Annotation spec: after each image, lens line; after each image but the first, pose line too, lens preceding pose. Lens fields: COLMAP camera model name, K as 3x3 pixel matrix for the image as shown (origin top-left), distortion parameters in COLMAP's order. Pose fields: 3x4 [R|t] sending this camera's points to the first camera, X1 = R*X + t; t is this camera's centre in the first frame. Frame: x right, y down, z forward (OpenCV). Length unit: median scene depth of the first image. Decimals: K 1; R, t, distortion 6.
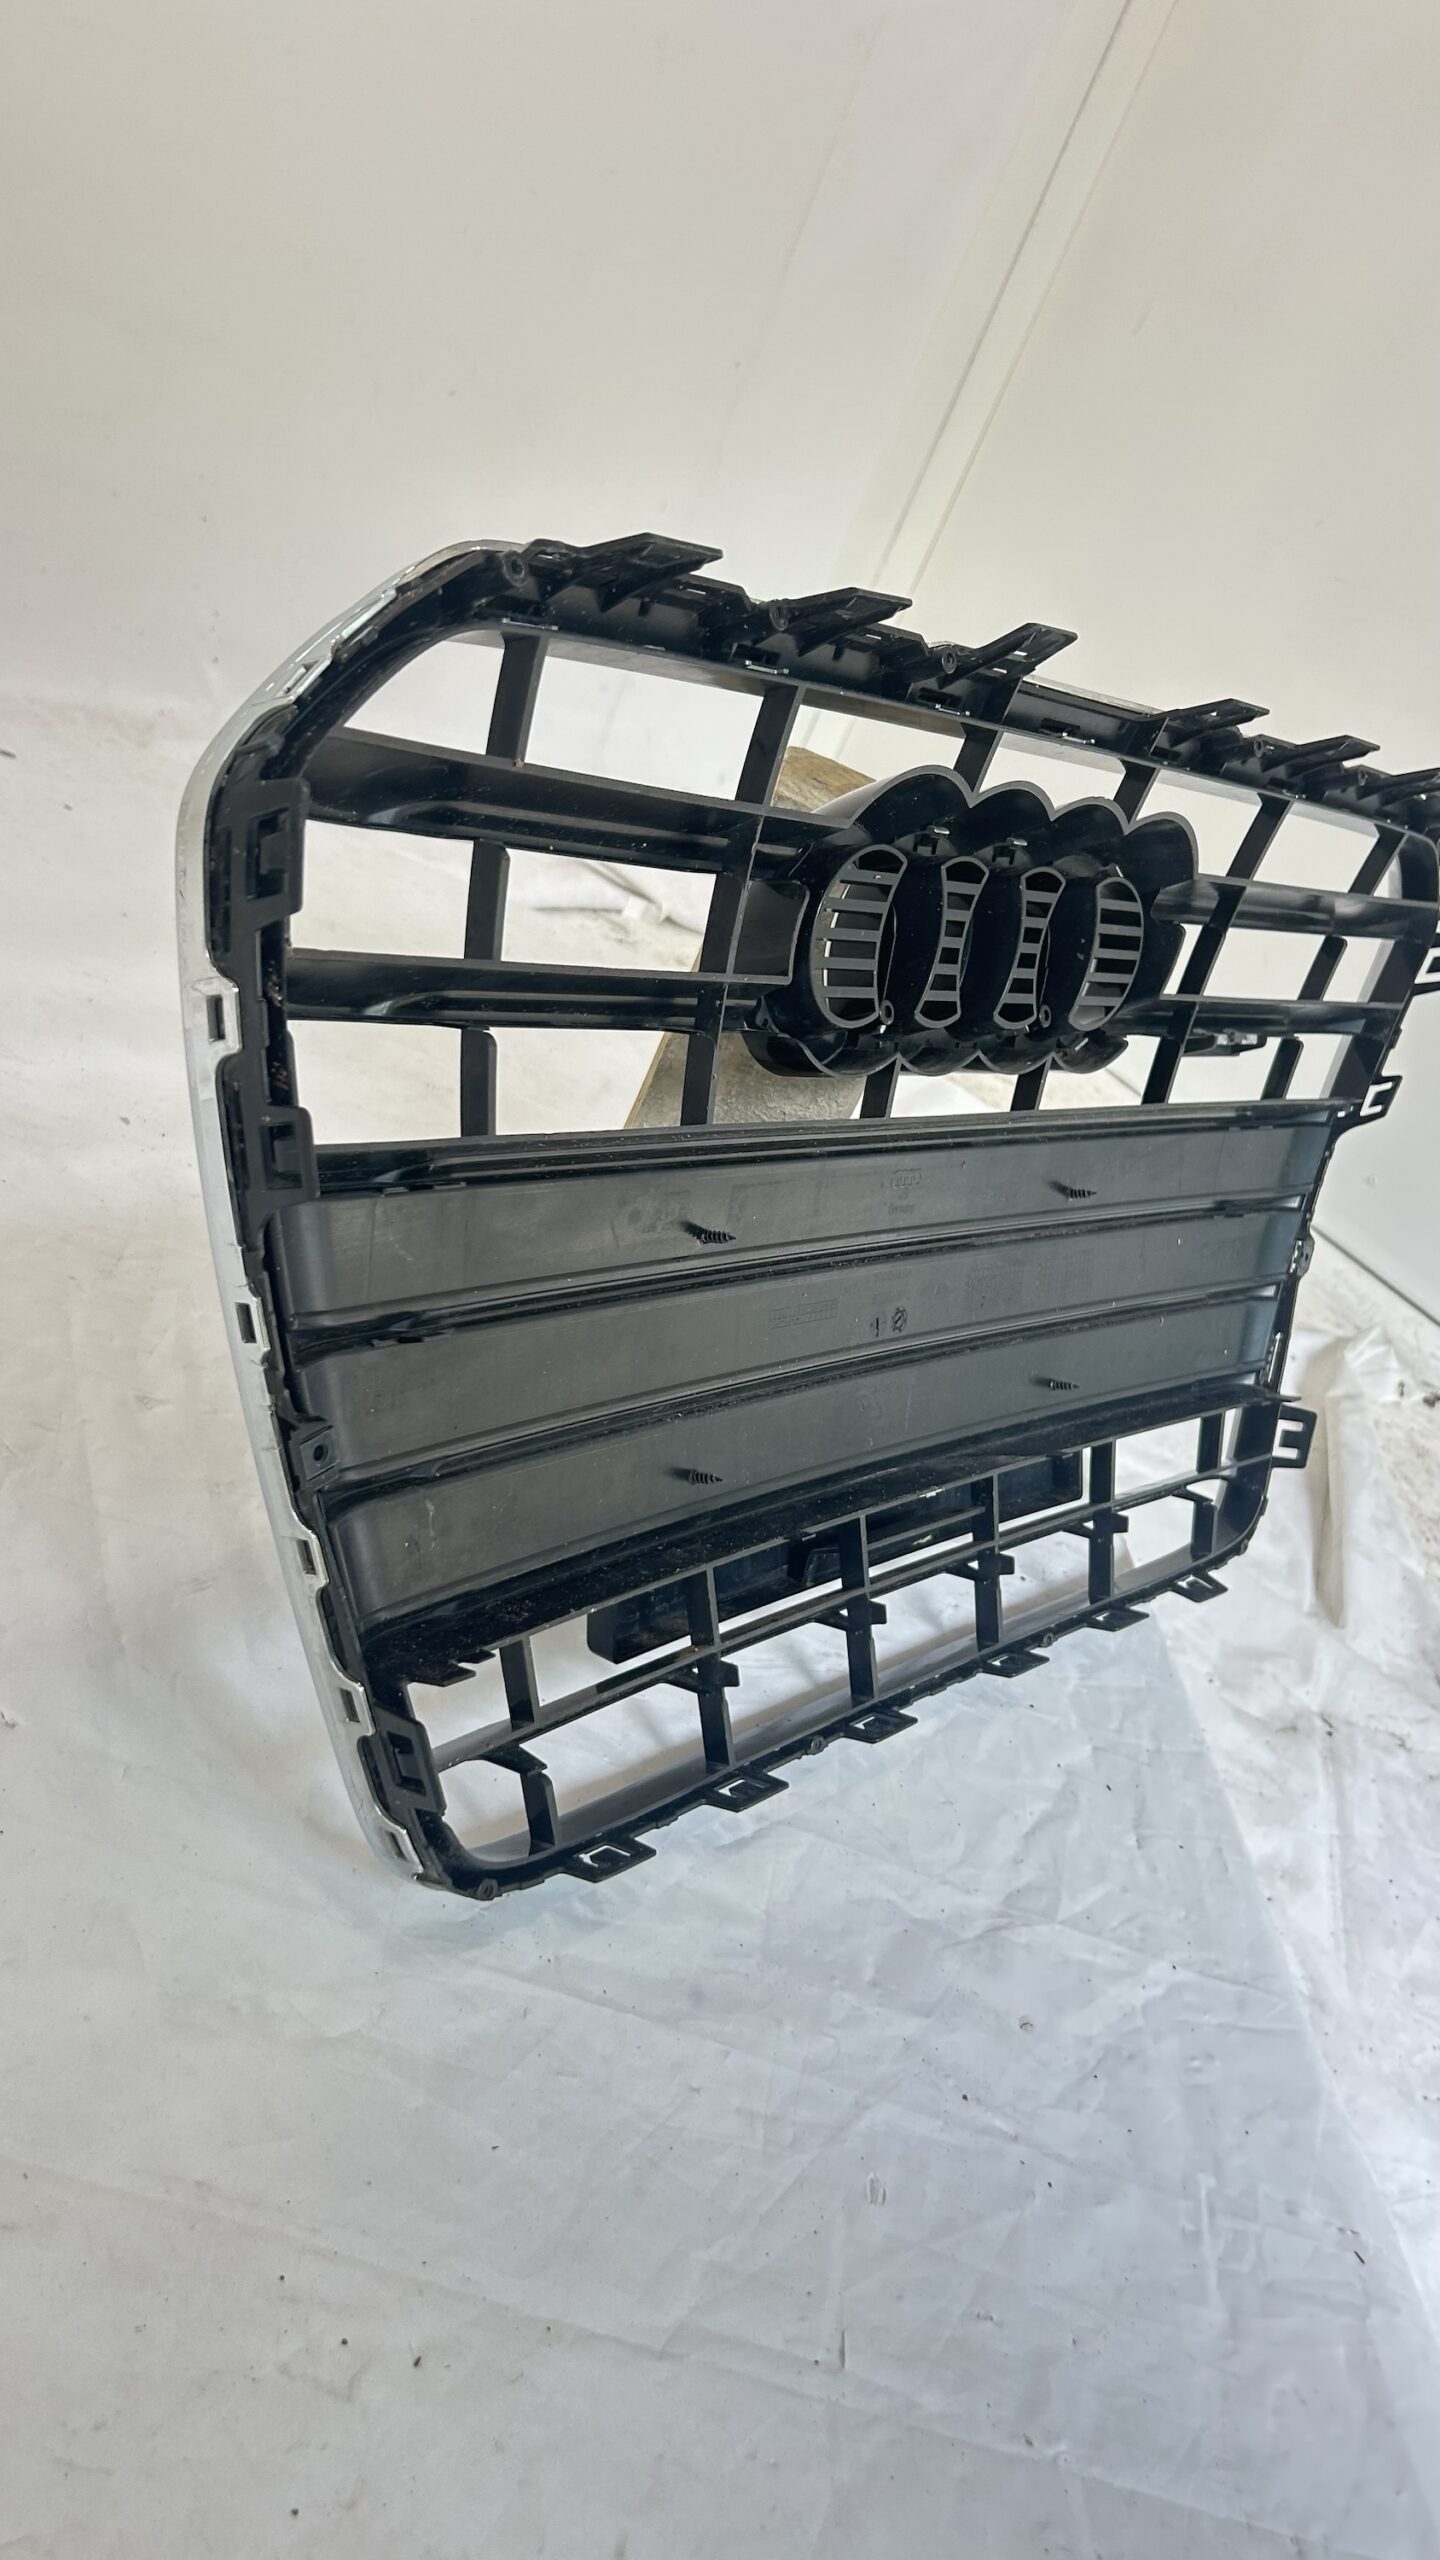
lens RADIAL K [[1973.1, 0, 700.9], [0, 1973.1, 1261.8], [0, 0, 1]] dist [0.026527, -0.043173]
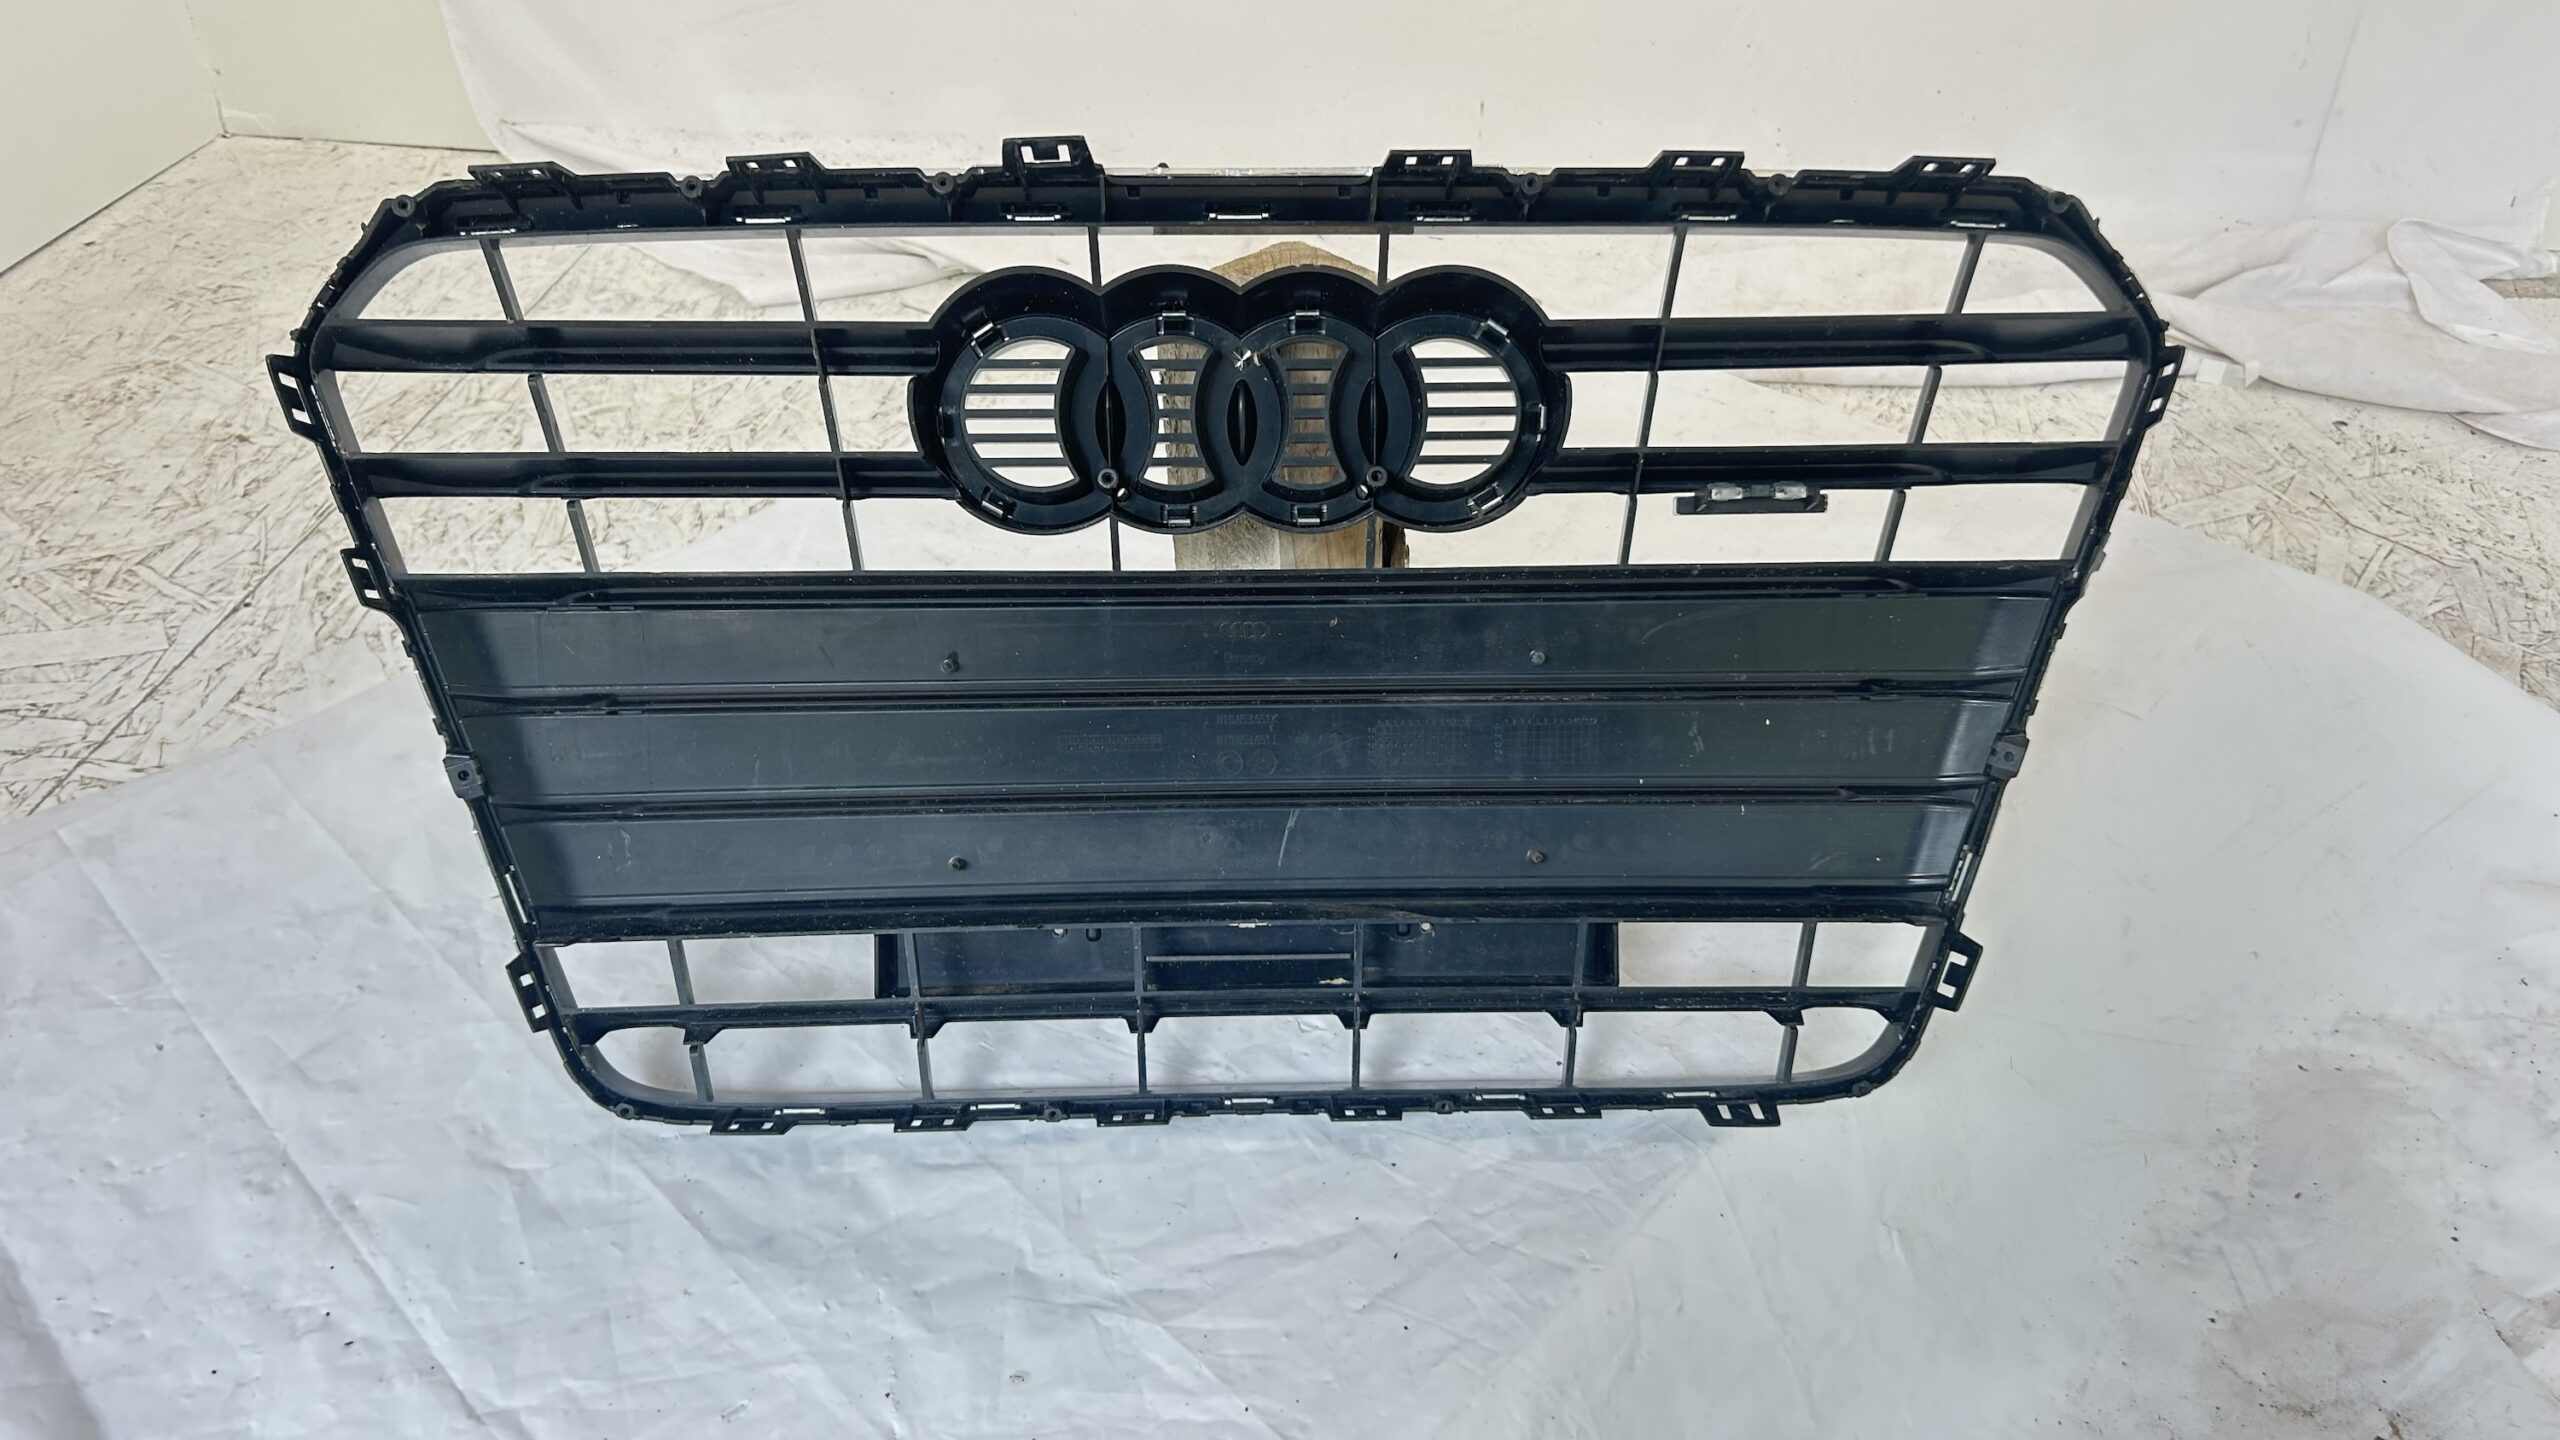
lens RADIAL K [[1973.1, 0, 1286.5], [0, 1973.1, 690.1], [0, 0, 1]] dist [0.026527, -0.043173]
pose [[0.655956, 0.036389, -0.753921, 1.018864], [-0.072592, 0.997249, -0.015025, 0.005511], [0.751300, 0.064584, 0.656793, 0.334874]]
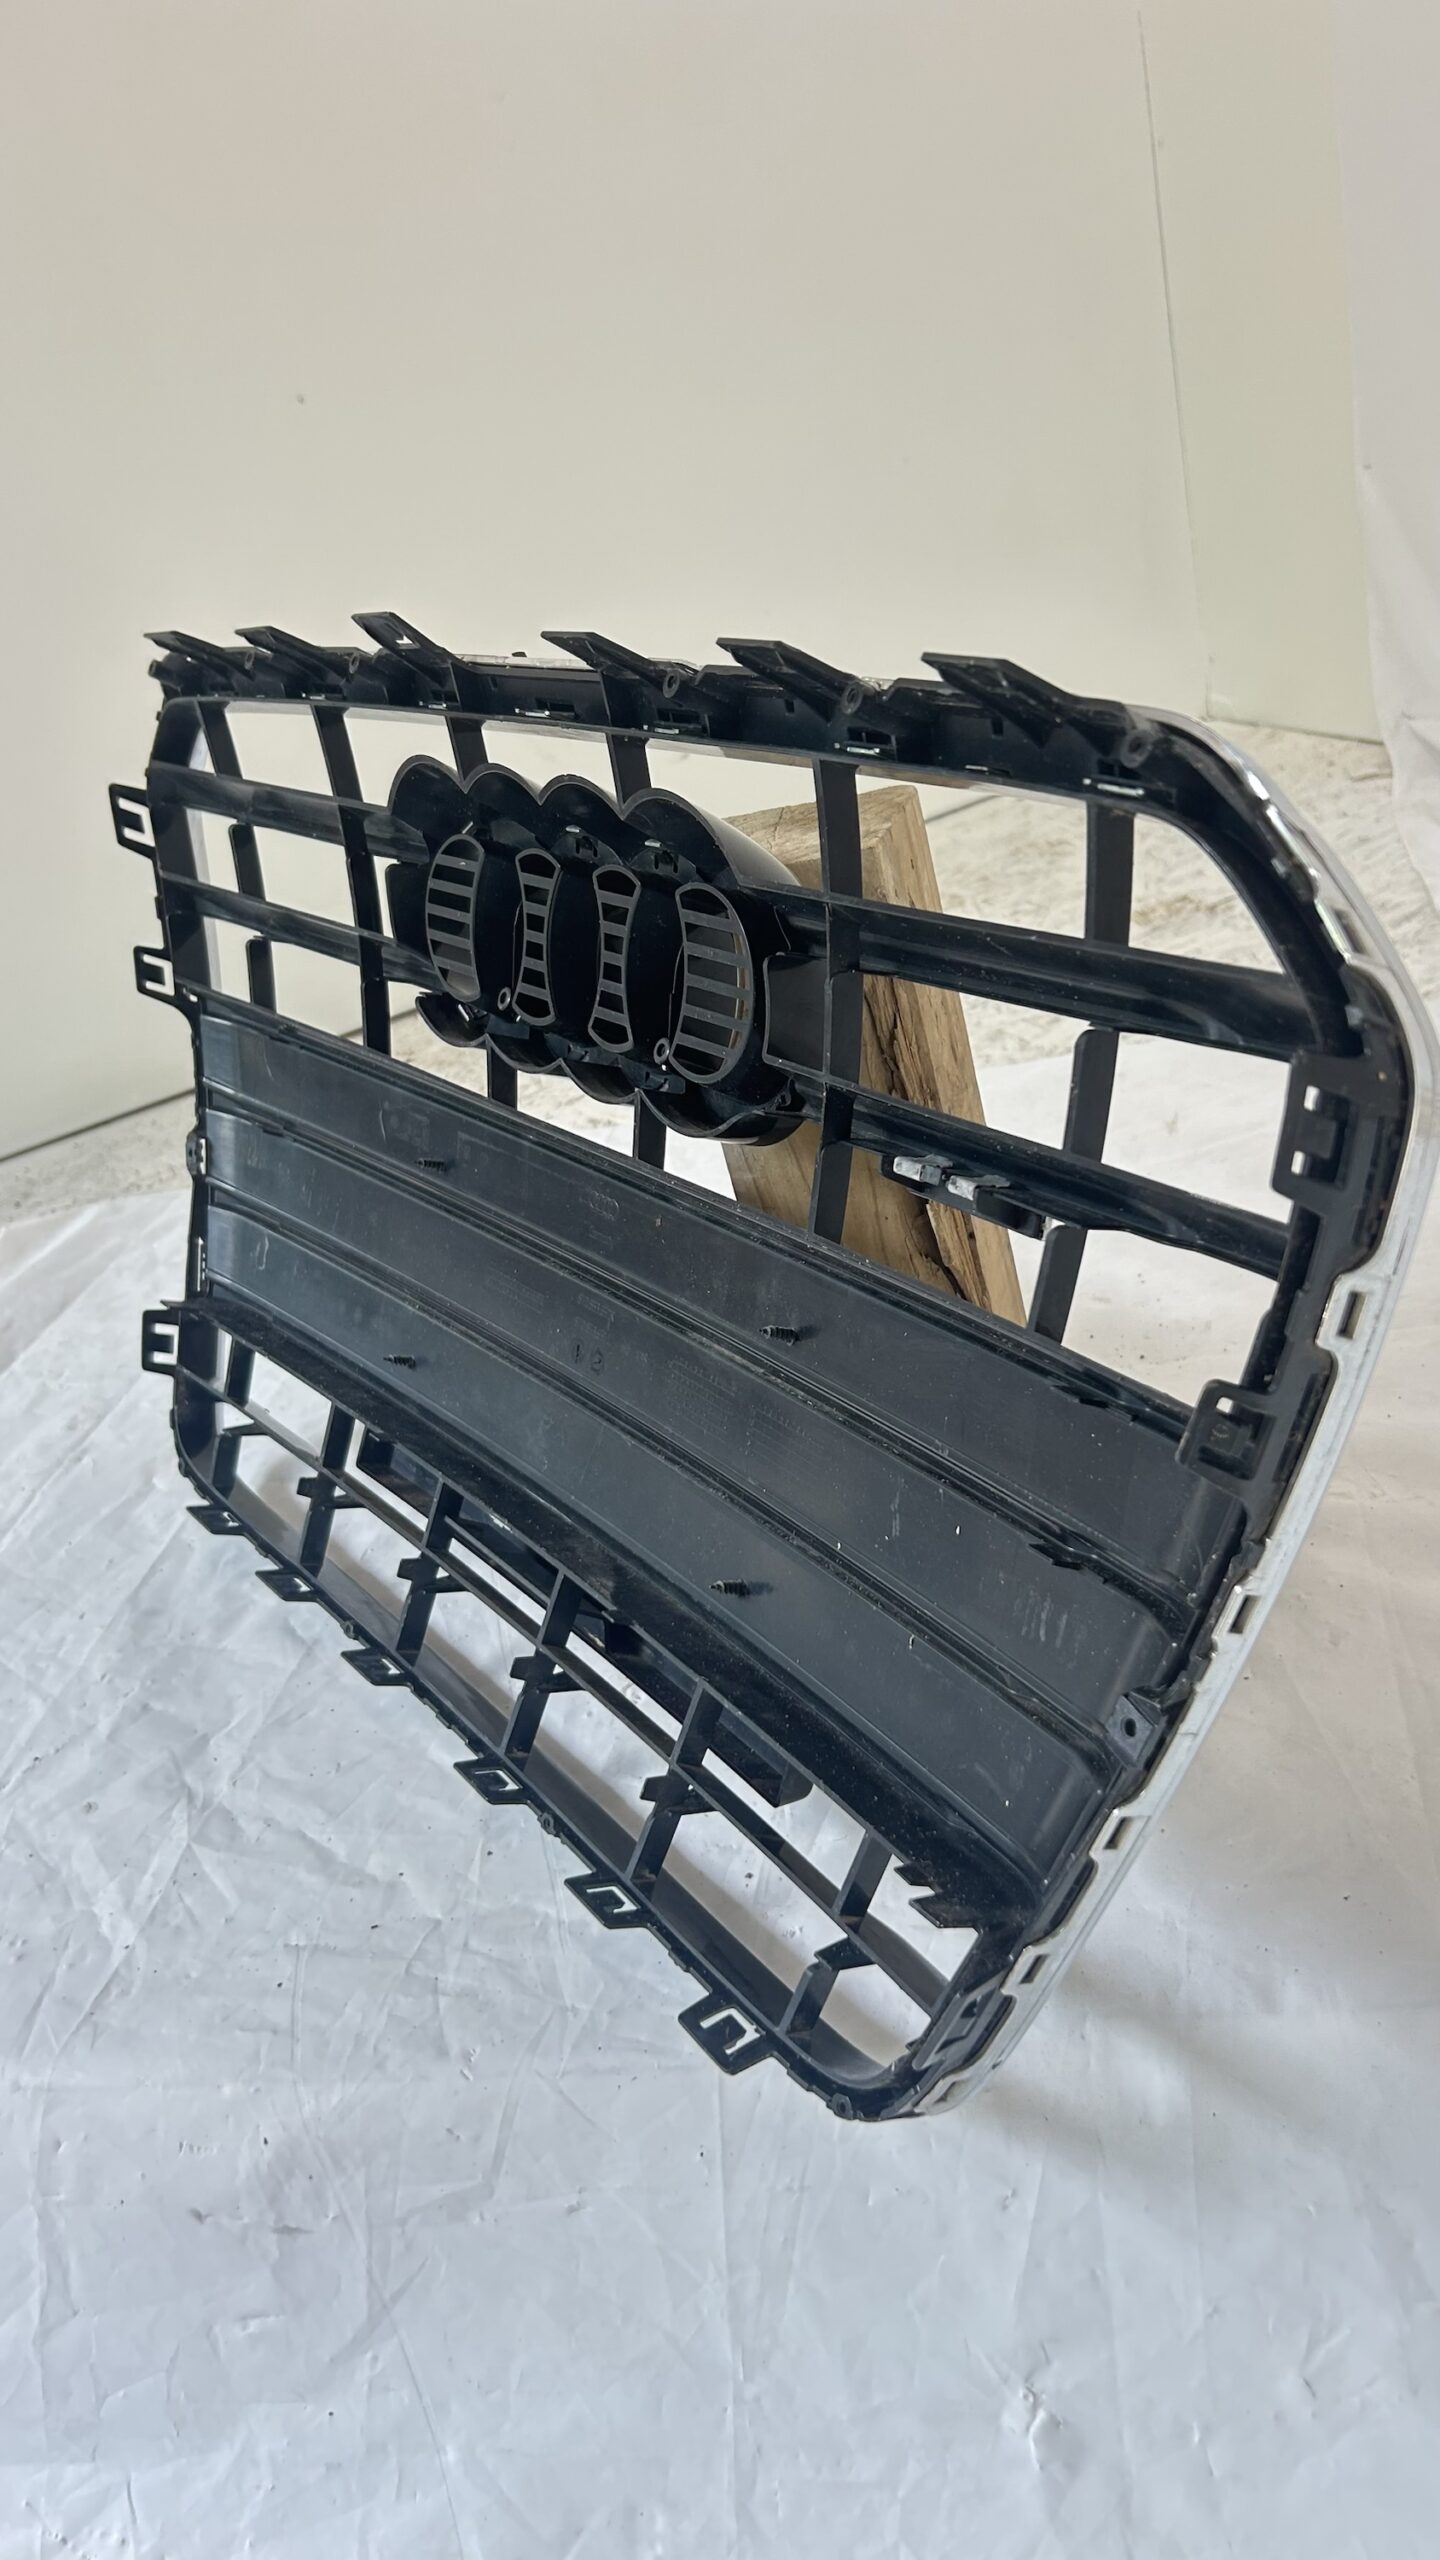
lens RADIAL K [[1973.1, 0, 782.8], [0, 1973.1, 1278.5], [0, 0, 1]] dist [0.026527, -0.043173]
pose [[-0.232760, 0.084259, -0.968877, 1.082358], [-0.346207, 0.923799, 0.163510, -0.209701], [0.908825, 0.373491, -0.185853, 1.370542]]
